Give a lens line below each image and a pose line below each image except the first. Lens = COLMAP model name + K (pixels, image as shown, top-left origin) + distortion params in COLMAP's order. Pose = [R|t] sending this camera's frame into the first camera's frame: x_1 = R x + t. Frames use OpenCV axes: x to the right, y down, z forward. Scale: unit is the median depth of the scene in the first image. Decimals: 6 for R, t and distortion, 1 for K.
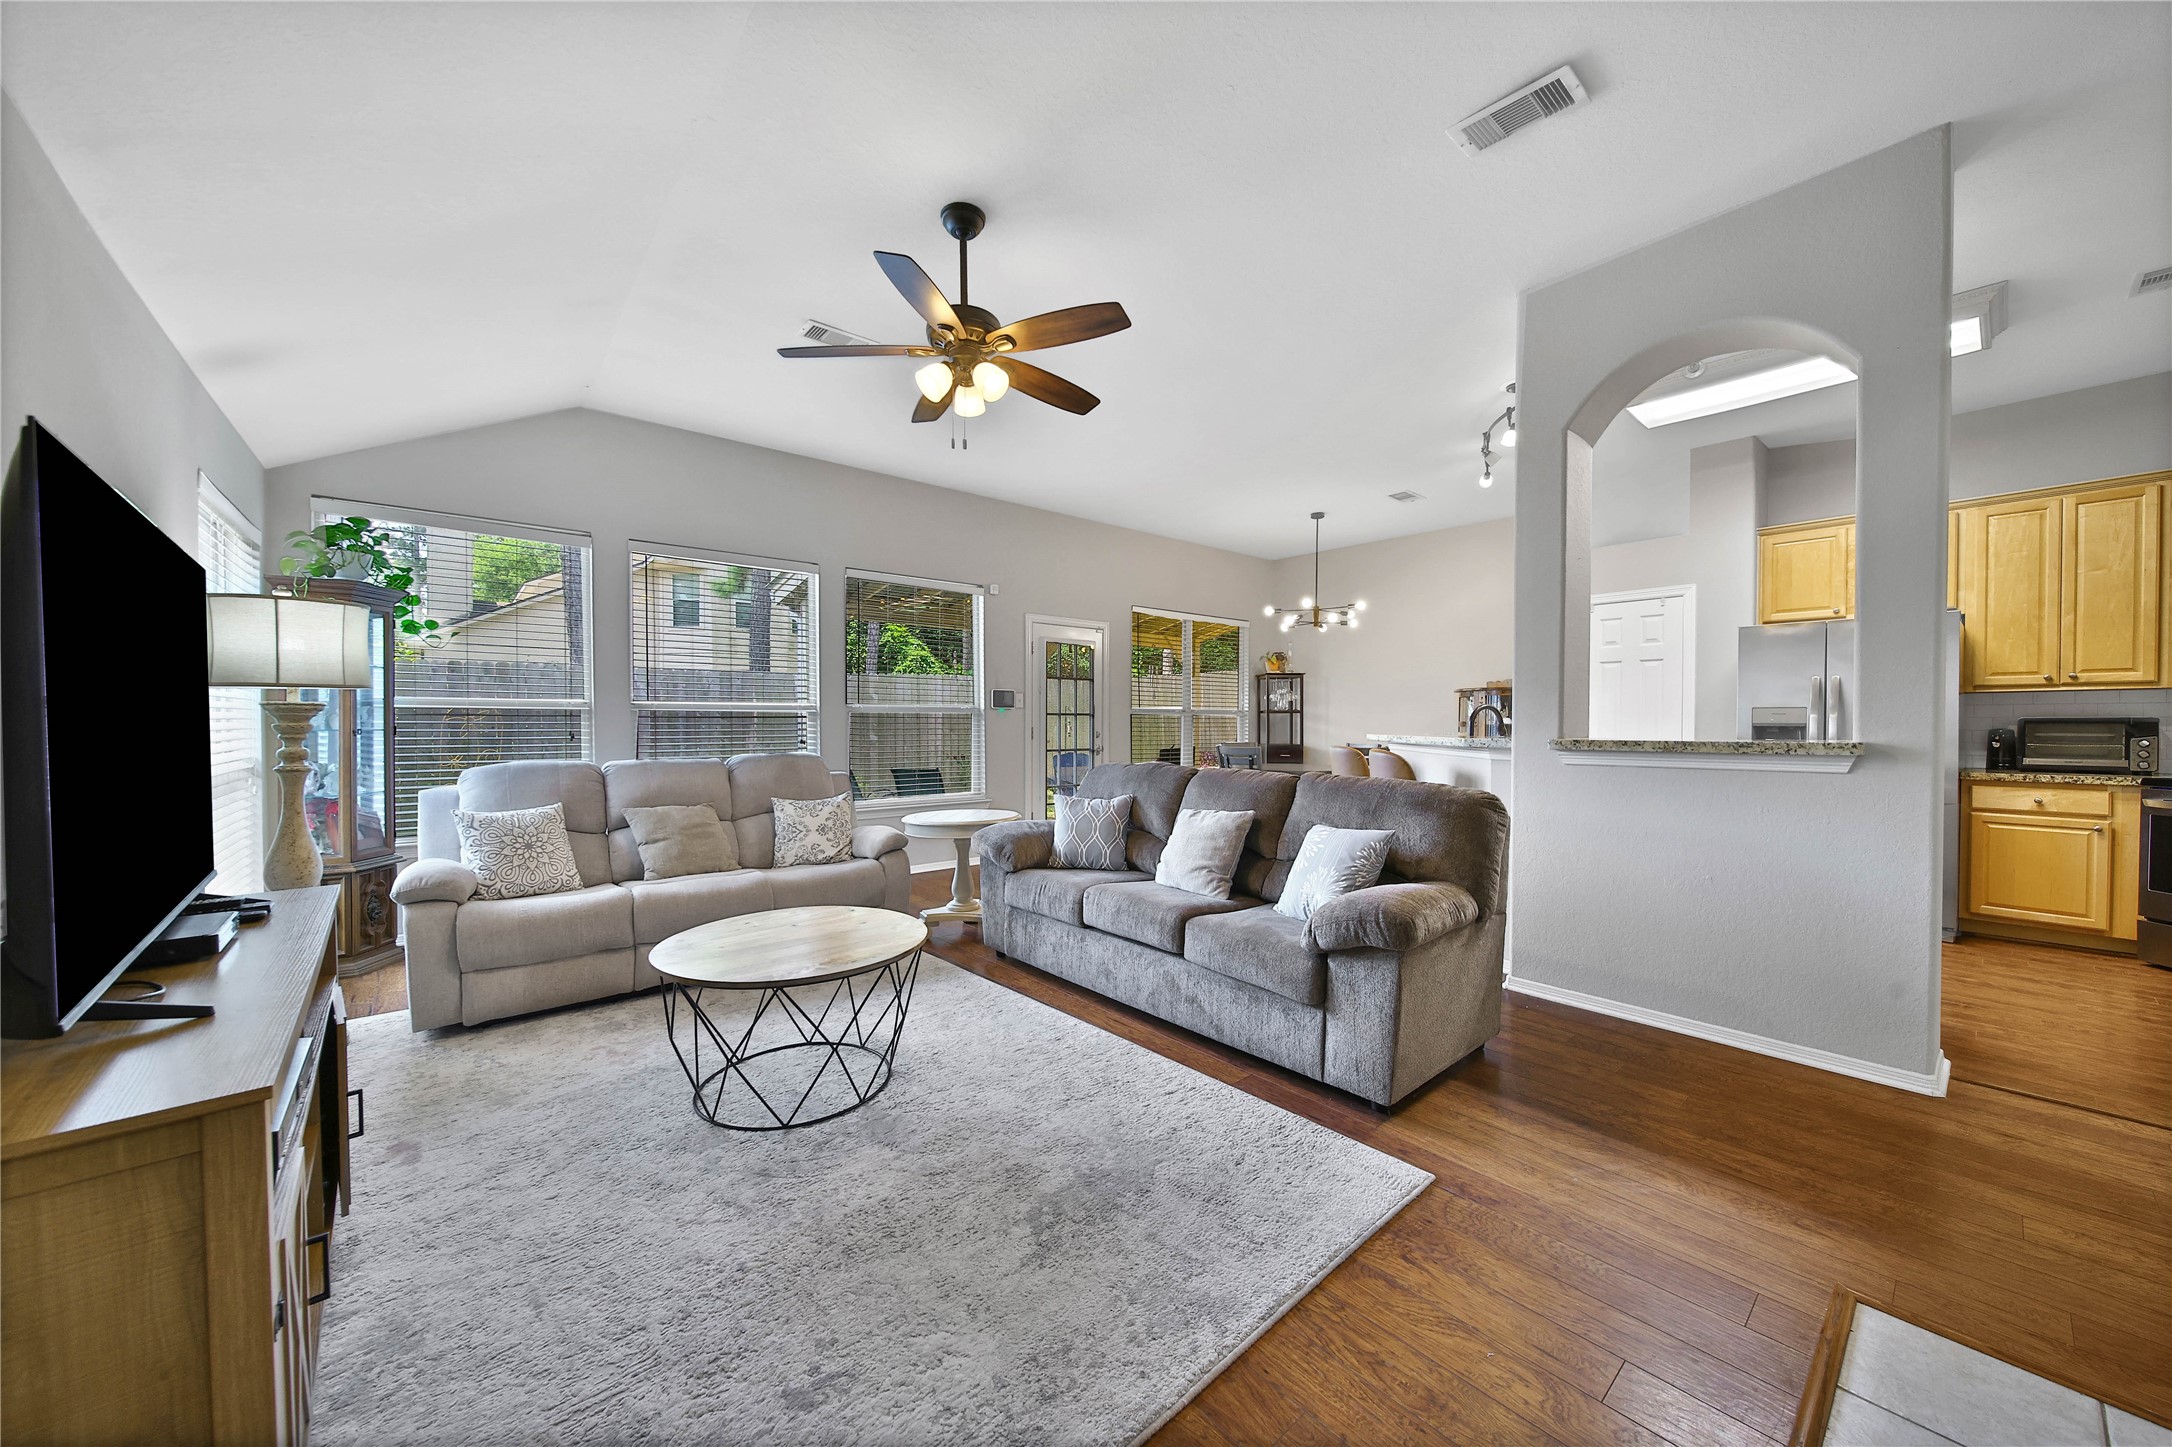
lens RADIAL K [[766.7, 0, 1086.2], [0, 766.7, 732.0], [0, 0, 1]] dist [-0.005748, -0.000137]
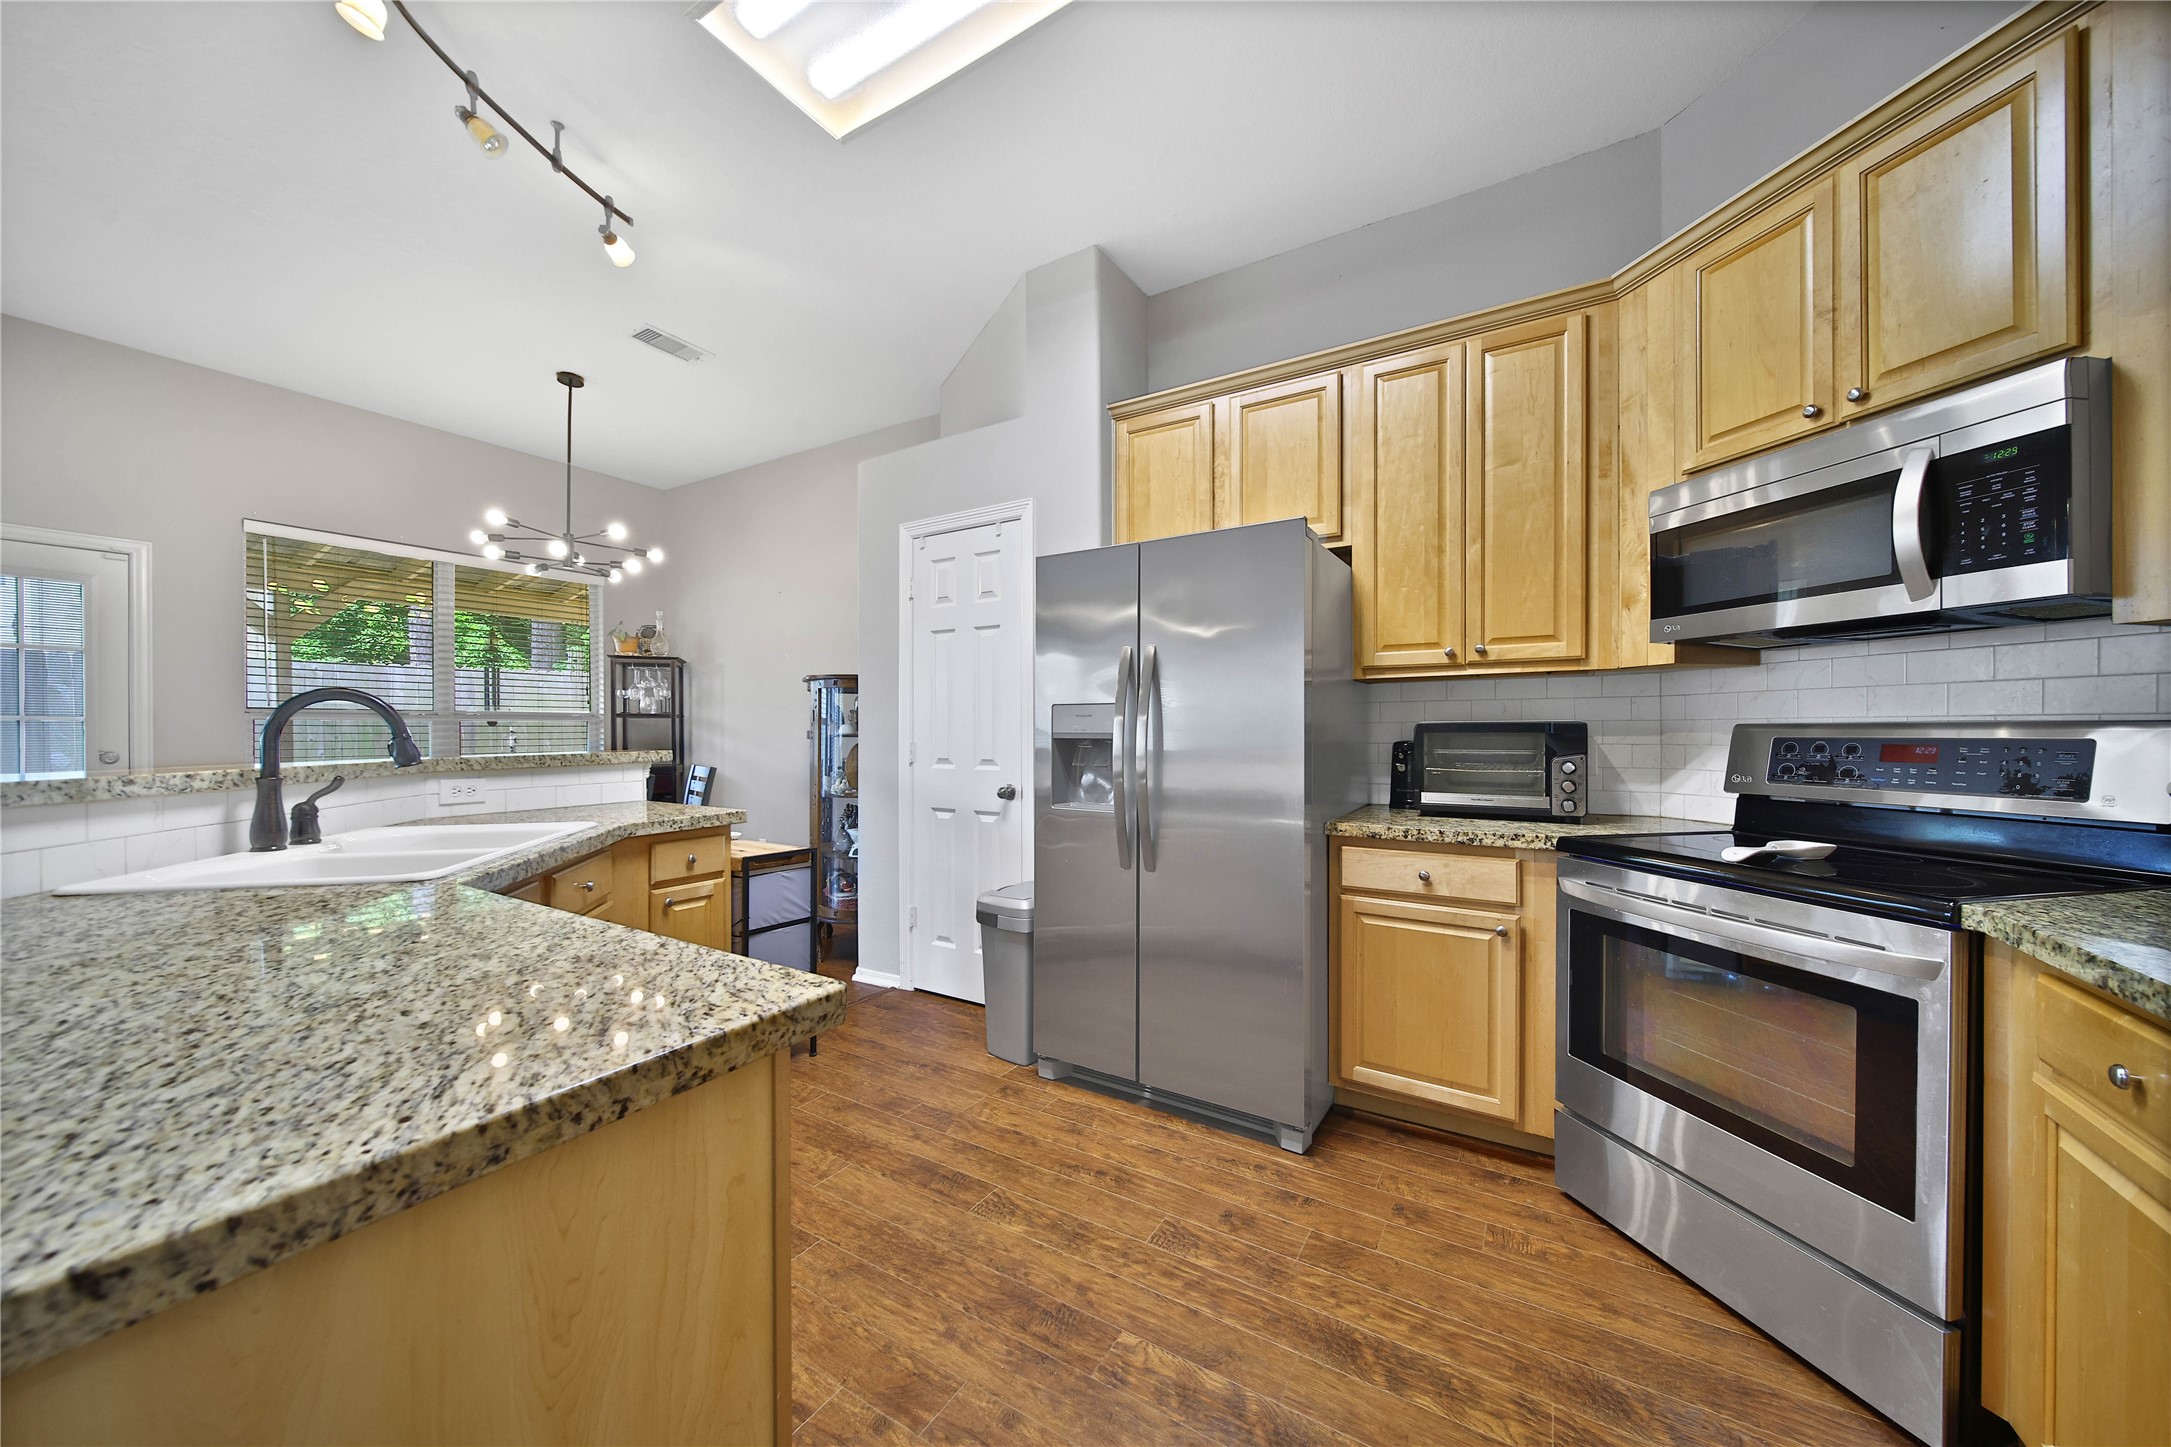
lens RADIAL K [[761.7, 0, 1089.3], [0, 761.7, 733.1], [0, 0, 1]] dist [0.000808, 0.000001]
pose [[0.947712, -0.003527, 0.319107, 0.826125], [0.006485, 0.999945, -0.008207, -0.007745], [-0.319060, 0.009848, 0.947683, 0.542468]]
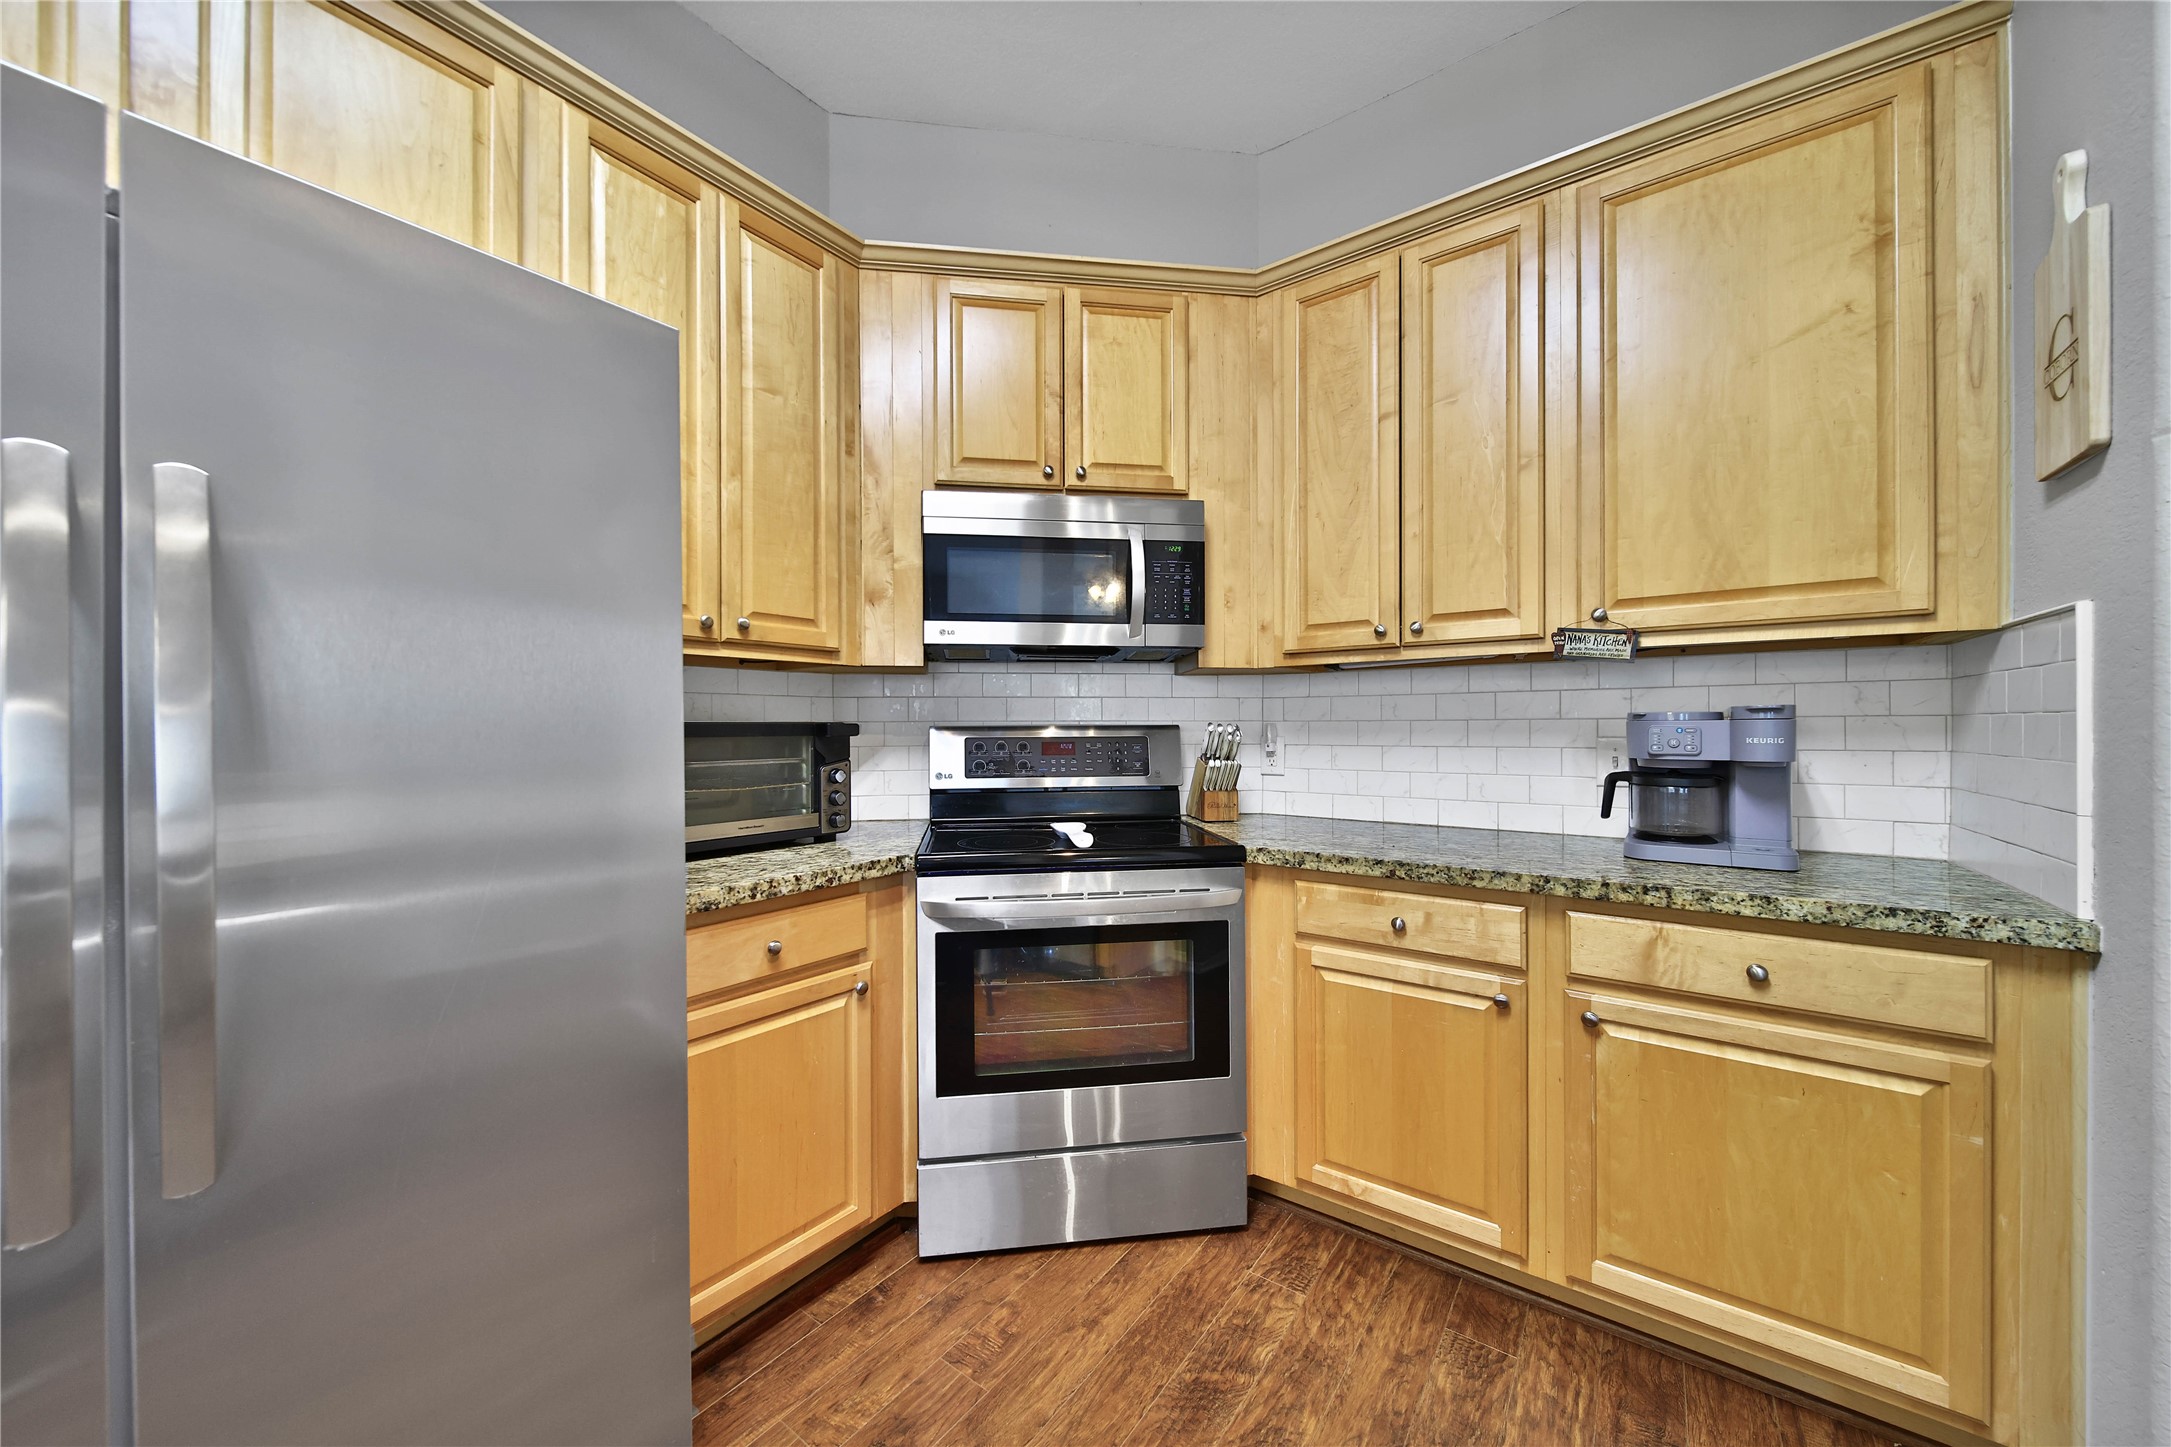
lens RADIAL K [[767.8, 0, 1087.1], [0, 767.8, 727.8], [0, 0, 1]] dist [-0.001563, -0.000203]
pose [[-0.231101, 0.000374, 0.972930, 0.828097], [0.016591, 0.999856, 0.003557, -0.014107], [-0.972788, 0.016964, -0.231074, 0.903612]]
